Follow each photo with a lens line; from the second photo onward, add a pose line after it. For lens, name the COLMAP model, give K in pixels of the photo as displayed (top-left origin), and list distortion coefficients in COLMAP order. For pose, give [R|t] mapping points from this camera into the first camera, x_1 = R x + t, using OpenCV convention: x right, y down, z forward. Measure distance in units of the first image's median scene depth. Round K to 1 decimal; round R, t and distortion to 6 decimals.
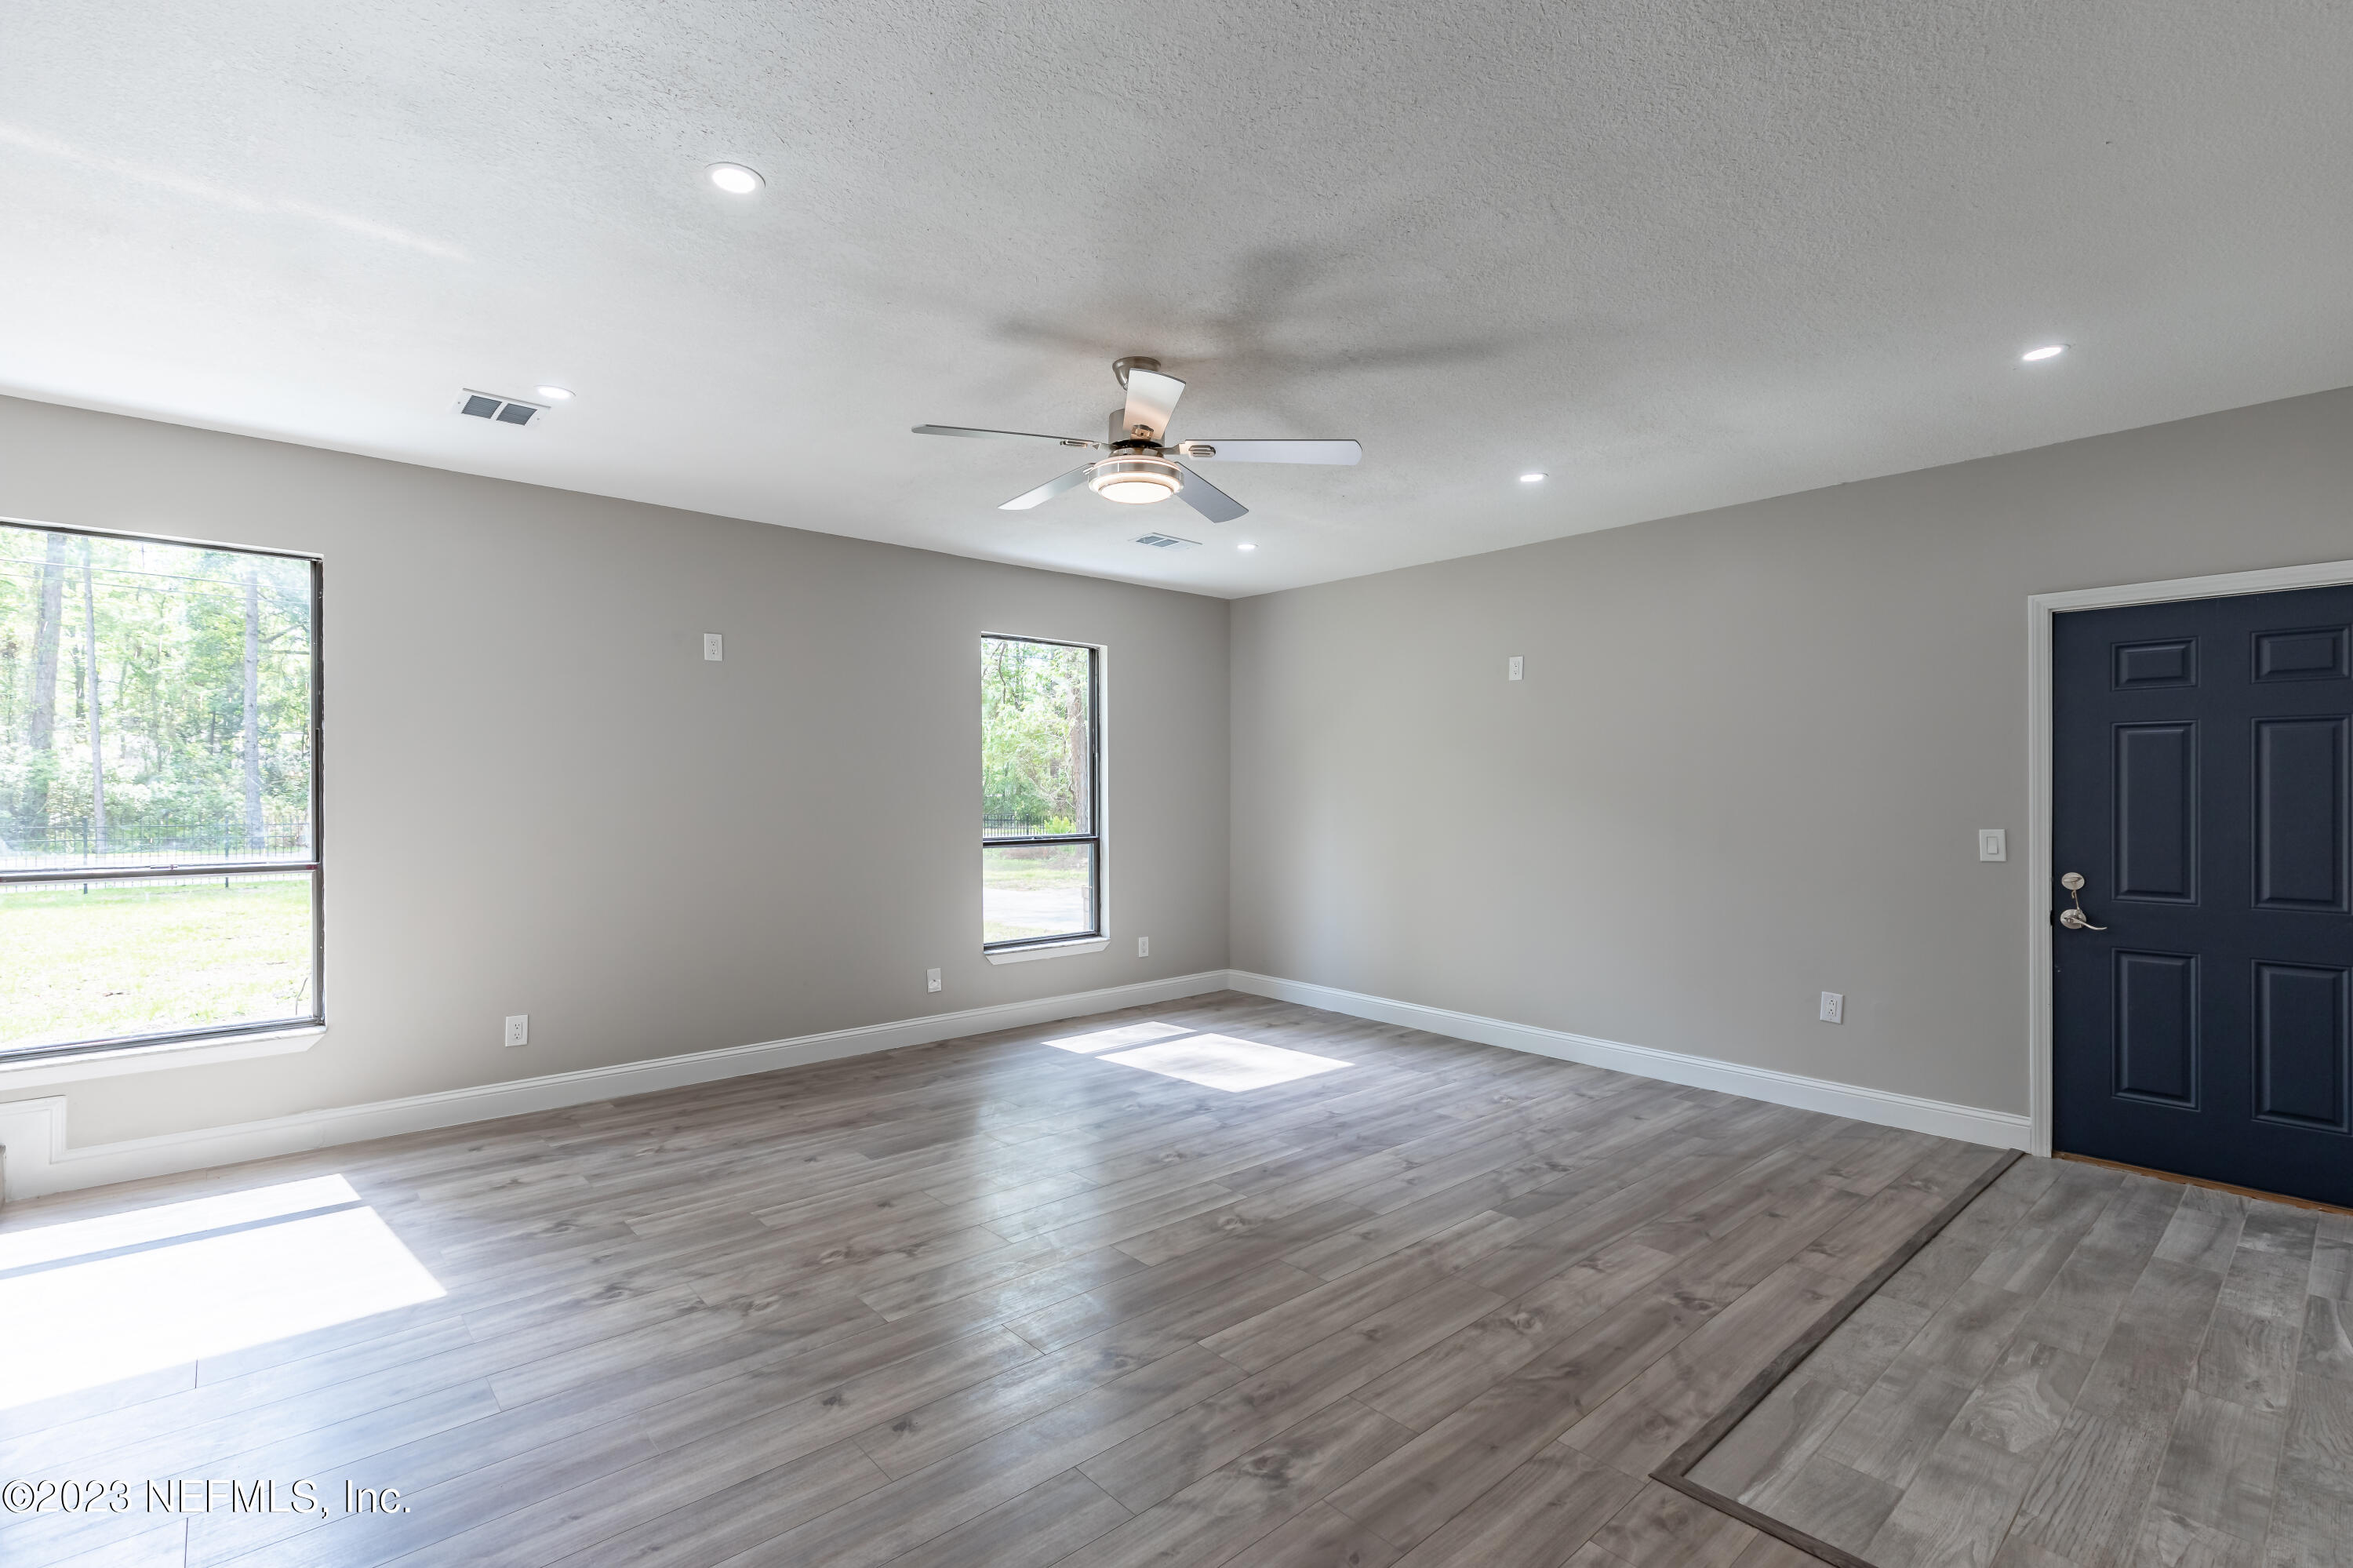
lens RADIAL K [[1062.0, 0, 1179.8], [0, 1062.0, 796.8], [0, 0, 1]] dist [0.007851, -0.001549]
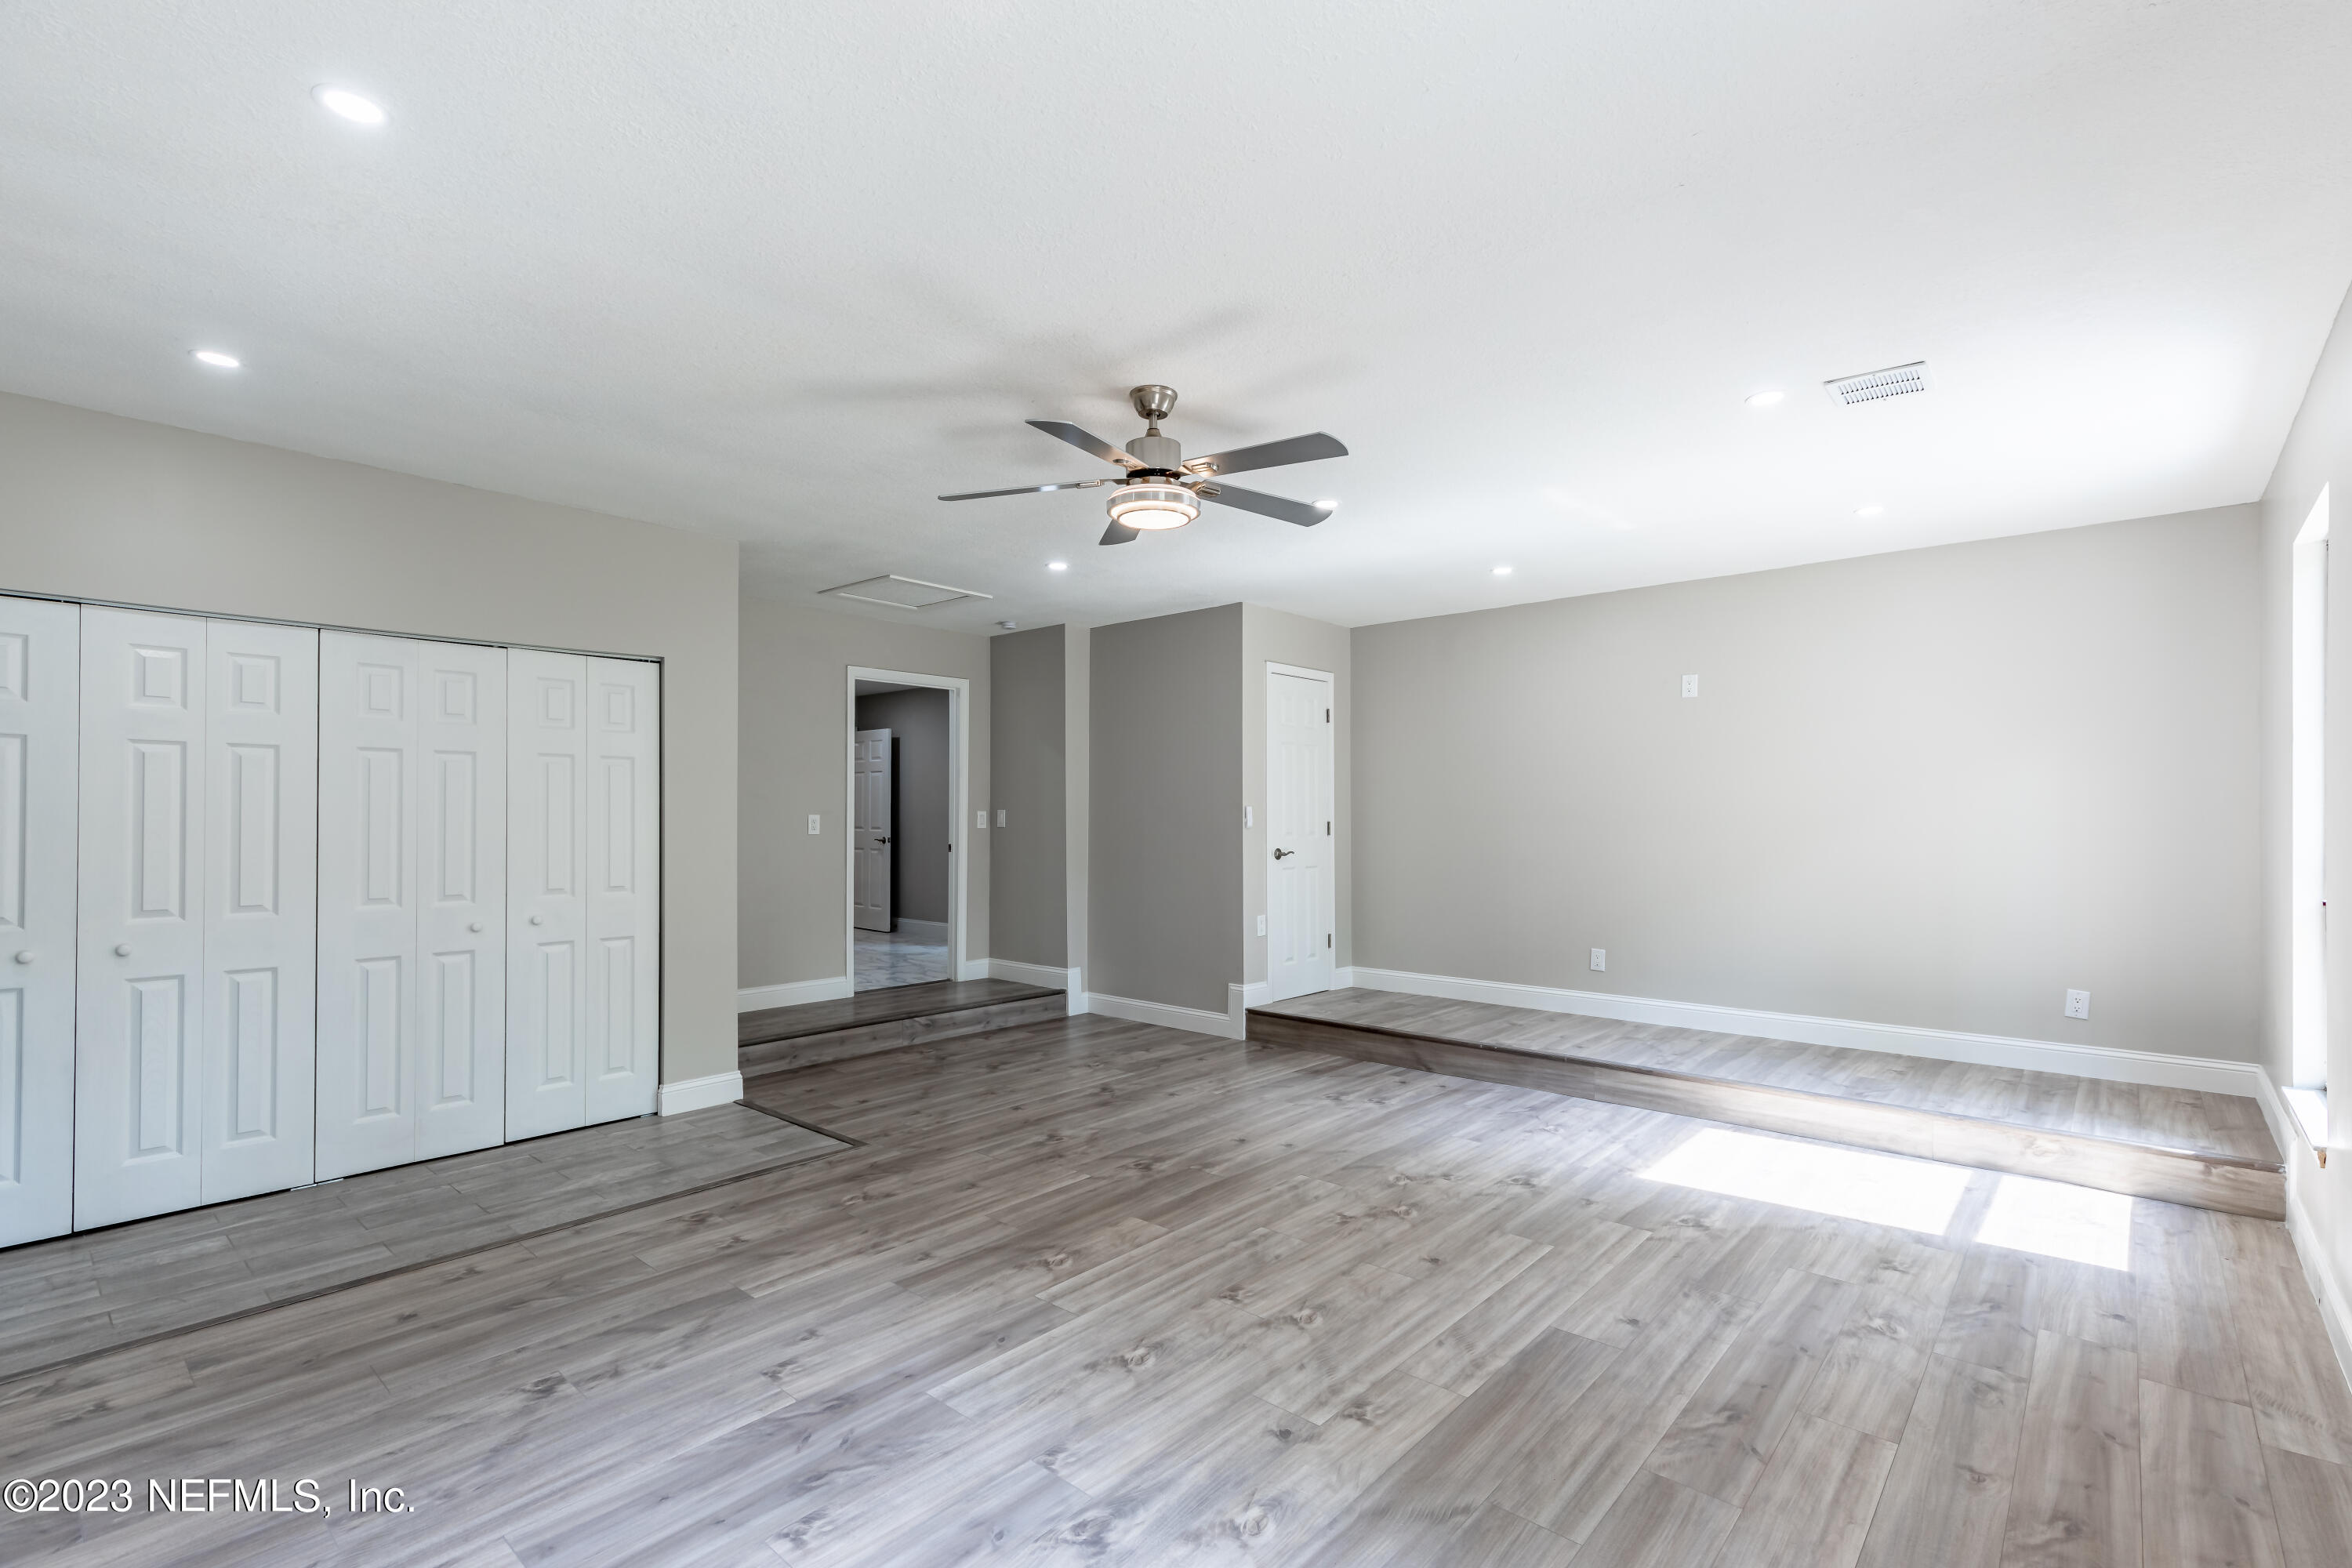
lens RADIAL K [[1082.7, 0, 1188.2], [0, 1082.7, 802.5], [0, 0, 1]] dist [0.012606, -0.006681]
pose [[-0.993199, -0.000949, -0.116424, 0.047971], [0.000239, 0.999948, -0.010190, -0.006165], [0.116428, -0.010148, -0.993147, 2.058239]]
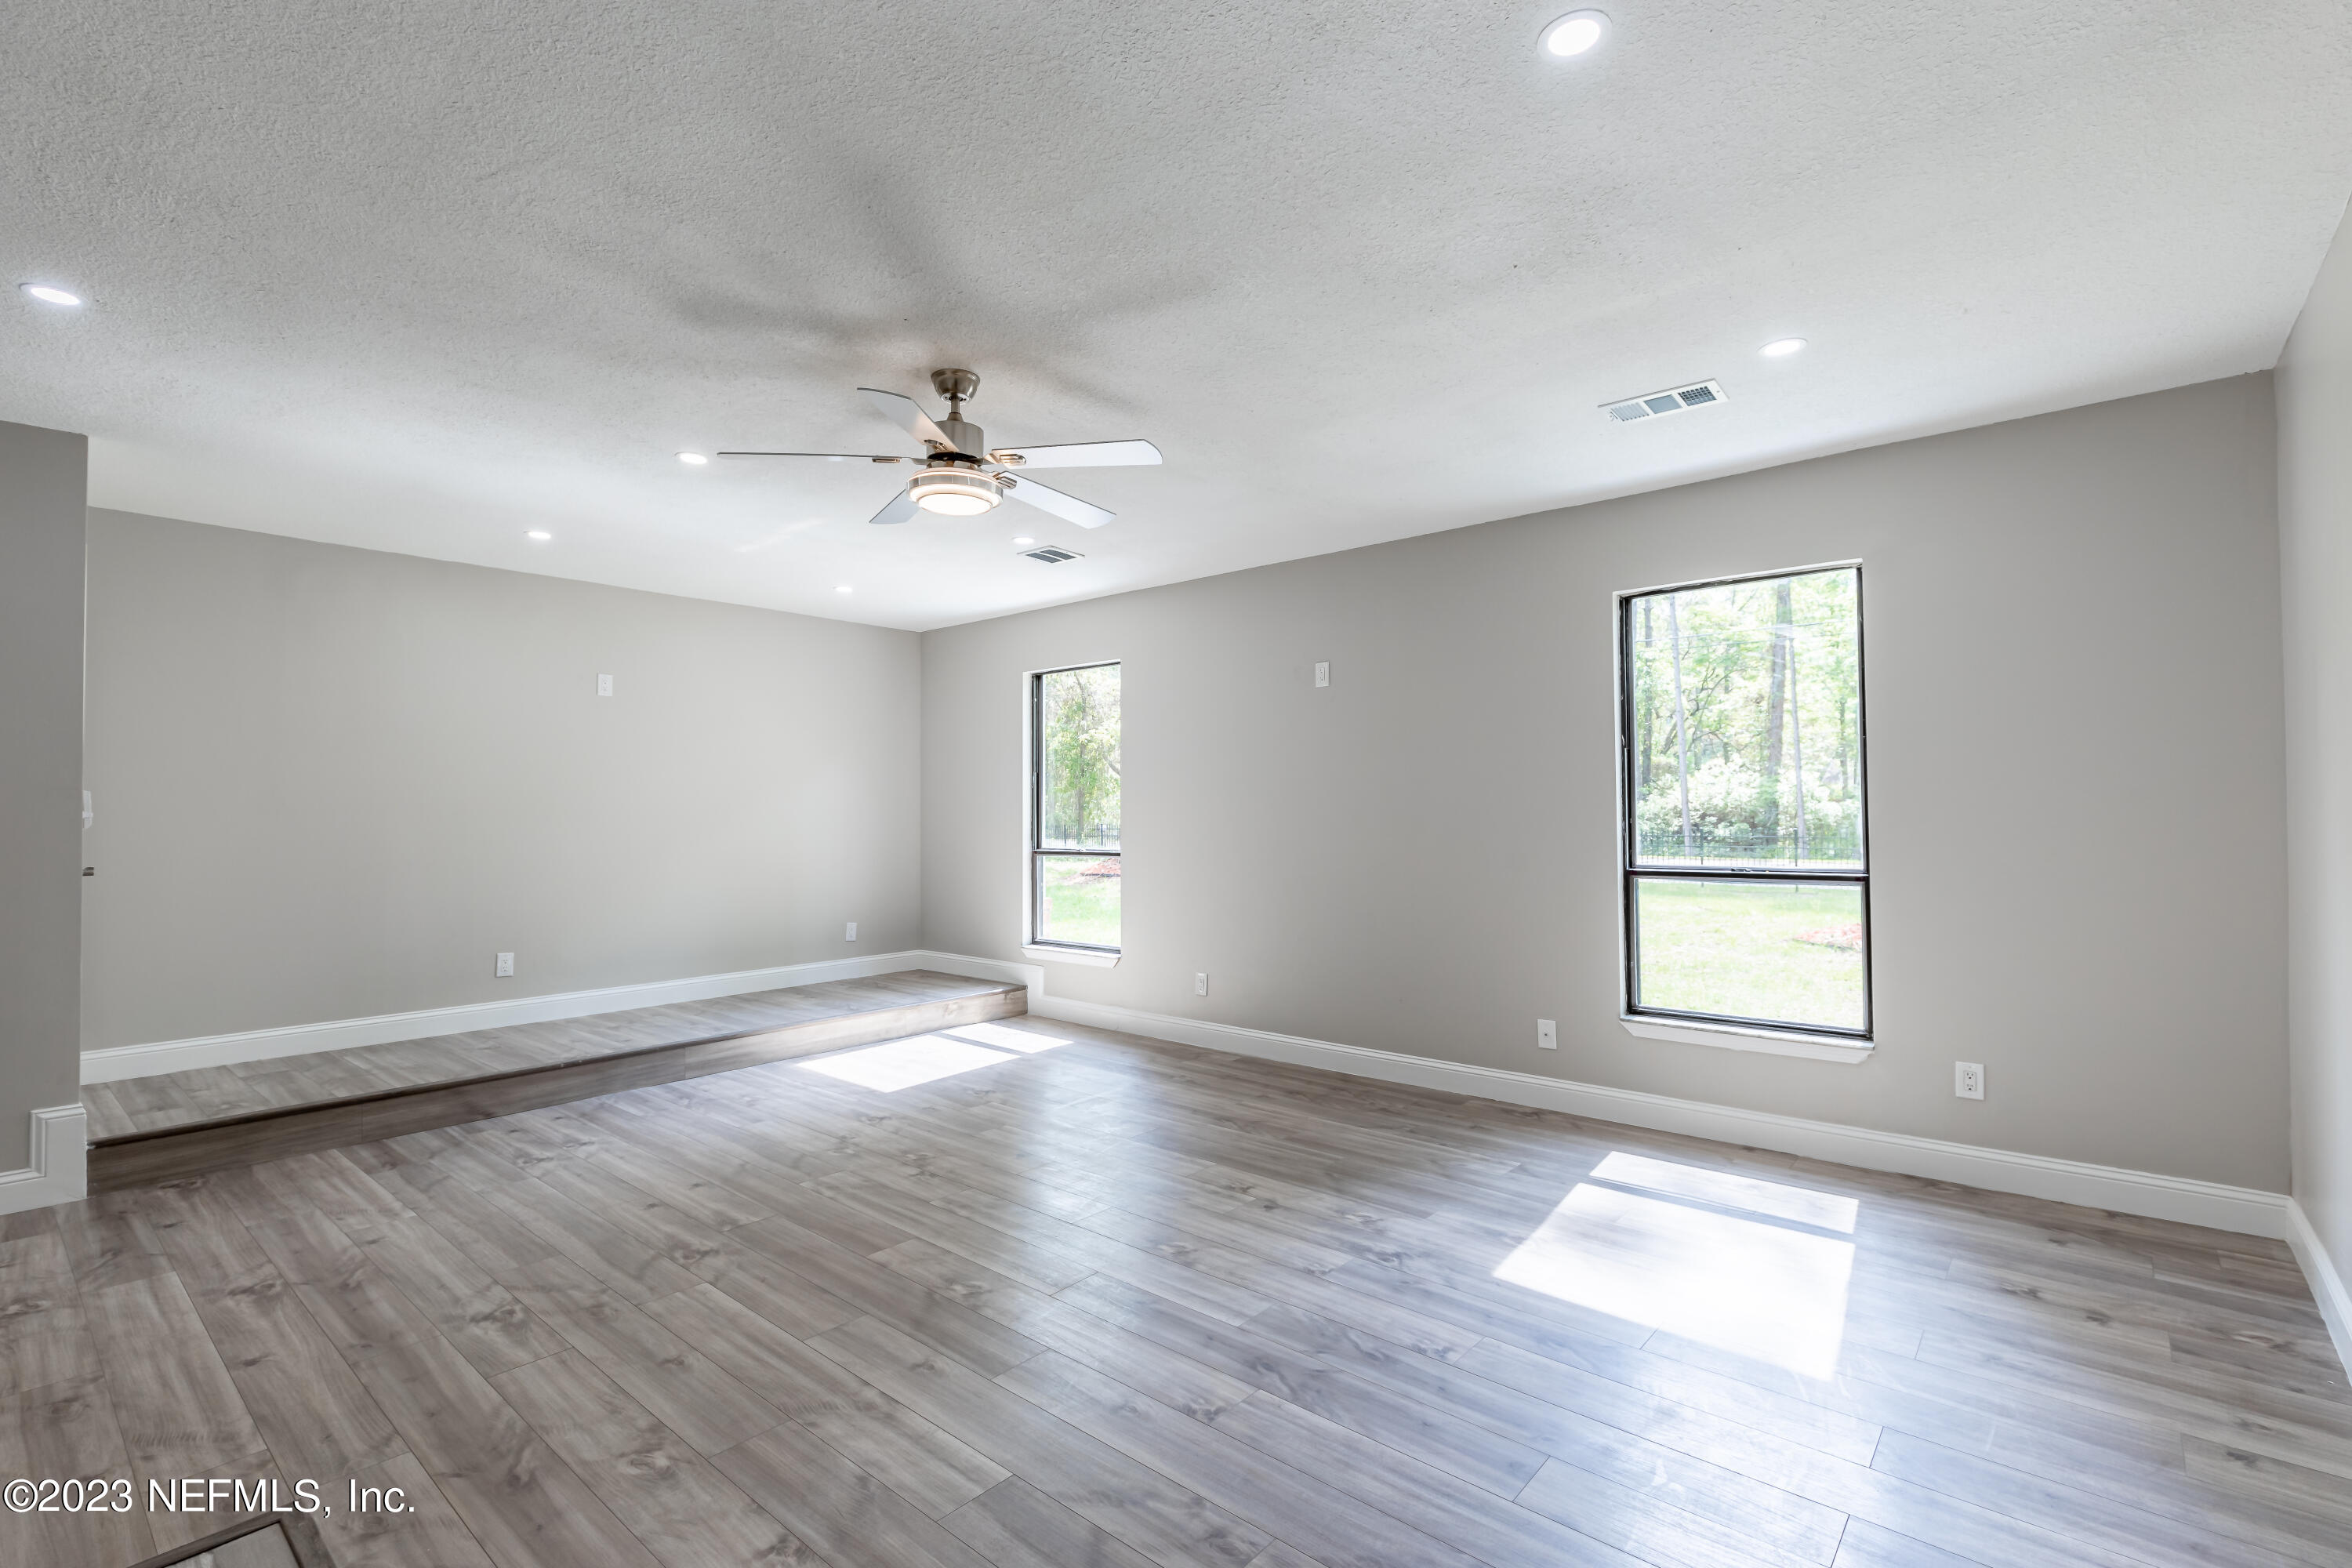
lens RADIAL K [[1061.5, 0, 1163.0], [0, 1061.5, 813.5], [0, 0, 1]] dist [0.007851, -0.001549]
pose [[0.130153, 0.001779, -0.991492, 0.987337], [-0.001560, 0.999998, 0.001590, -0.001208], [0.991493, 0.001339, 0.130155, 1.075685]]
